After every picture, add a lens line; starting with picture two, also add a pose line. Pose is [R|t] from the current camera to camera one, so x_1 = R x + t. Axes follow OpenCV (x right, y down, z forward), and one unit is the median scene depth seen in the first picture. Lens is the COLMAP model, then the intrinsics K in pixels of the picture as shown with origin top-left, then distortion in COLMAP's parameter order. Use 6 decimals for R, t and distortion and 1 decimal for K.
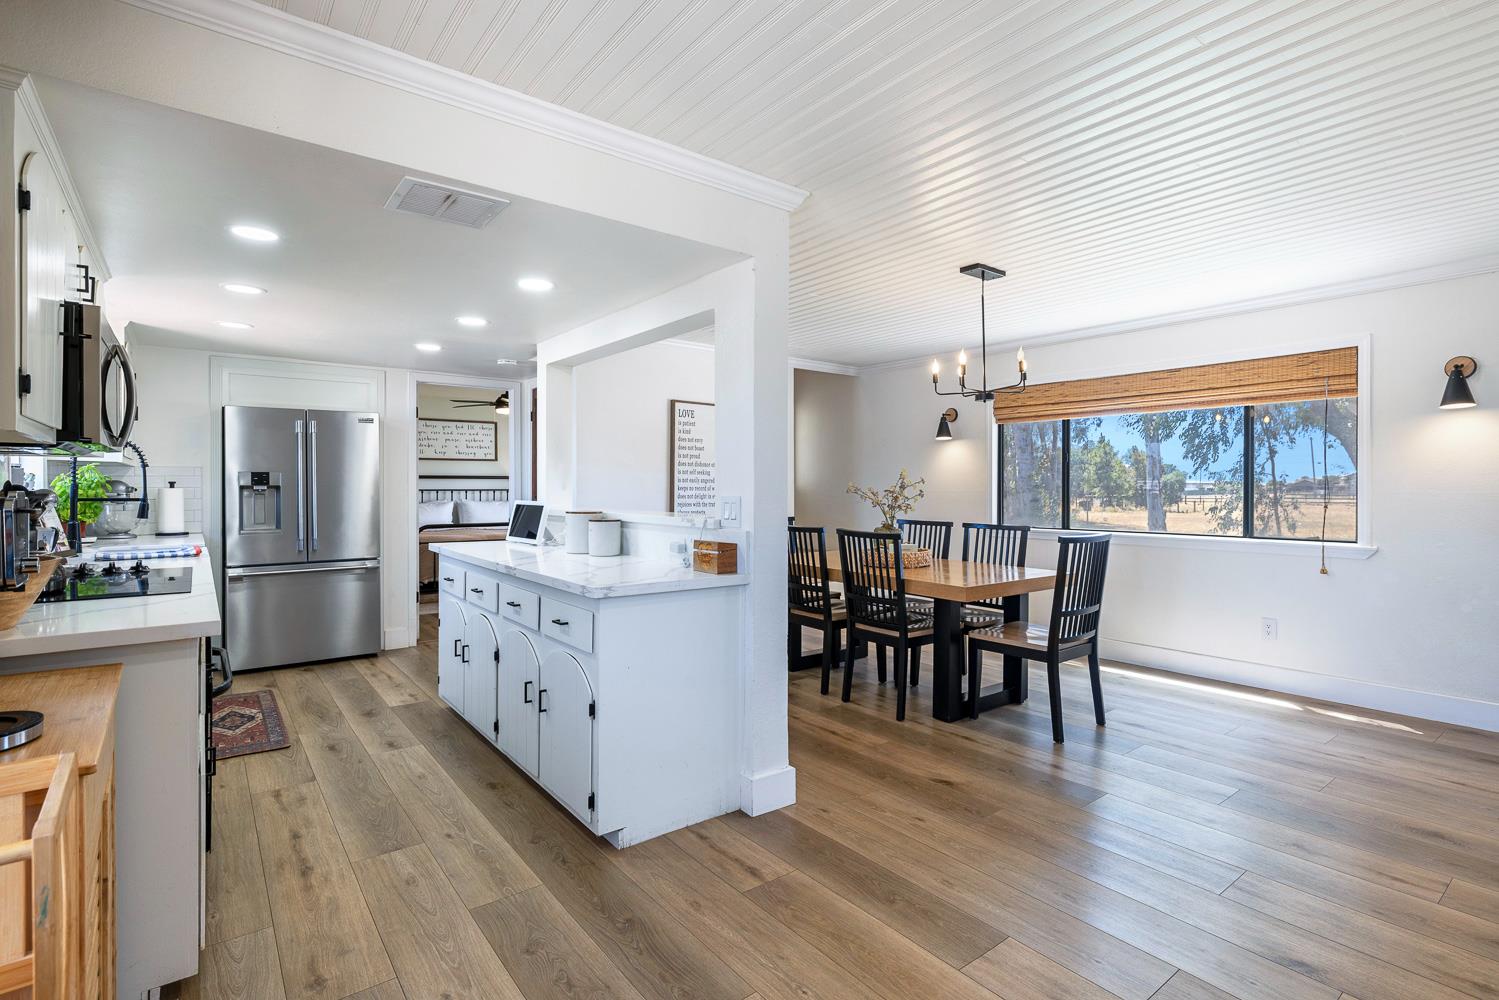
lens RADIAL K [[716.2, 0, 746.8], [0, 716.2, 496.9], [0, 0, 1]] dist [-0.006280, -0.001003]
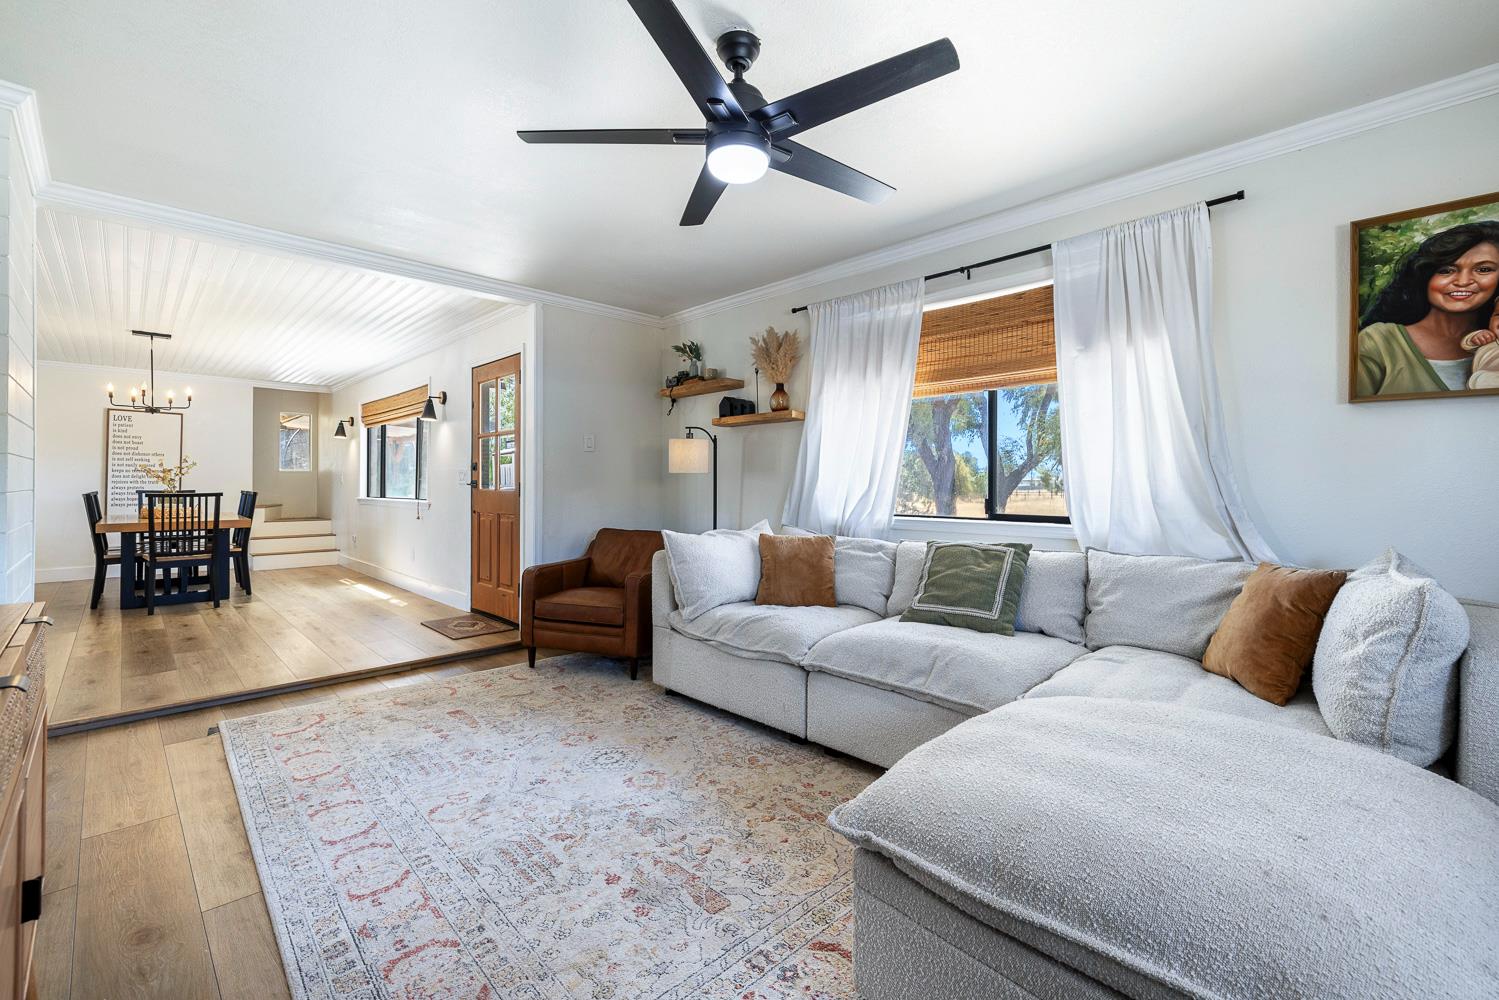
lens RADIAL K [[625.7, 0, 740.6], [0, 625.7, 478.8], [0, 0, 1]] dist [-0.000787, 0.000090]
pose [[0.991749, 0.001964, 0.128180, 1.781841], [0.000807, 0.999767, -0.021562, 0.057750], [-0.128192, 0.021488, 0.991517, -0.704890]]
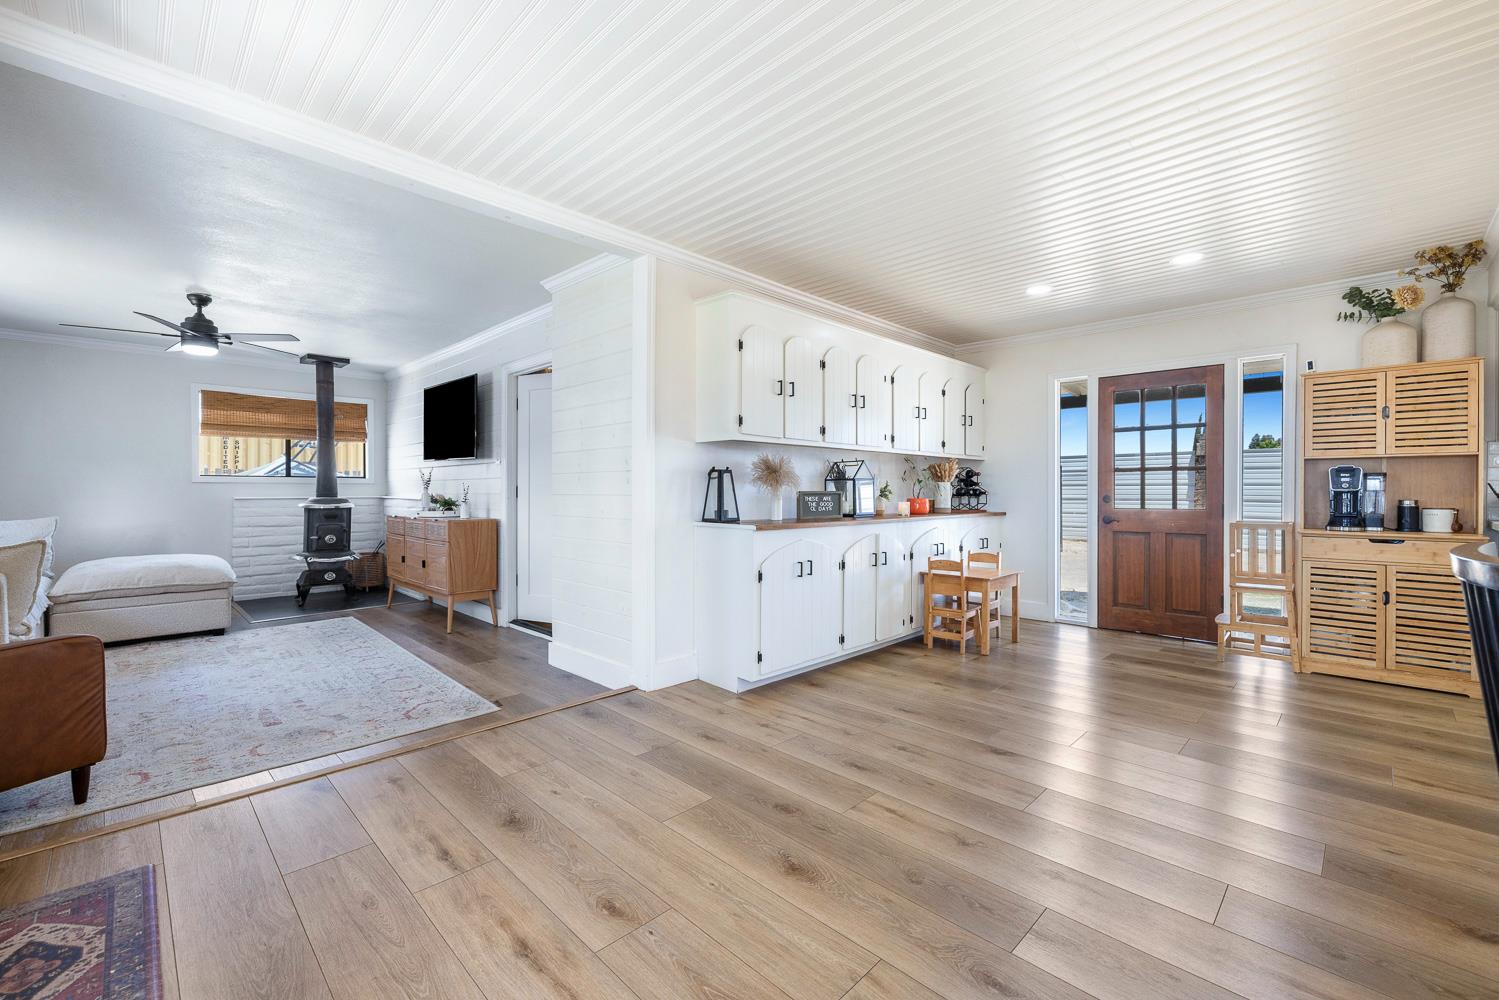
lens RADIAL K [[642.2, 0, 756.7], [0, 642.2, 495.1], [0, 0, 1]] dist [-0.000250, 0.000358]
pose [[-0.990323, 0.000812, -0.138776, 0.885219], [-0.002353, 0.999741, 0.022643, 0.027758], [0.138759, 0.022750, -0.990065, 1.357973]]
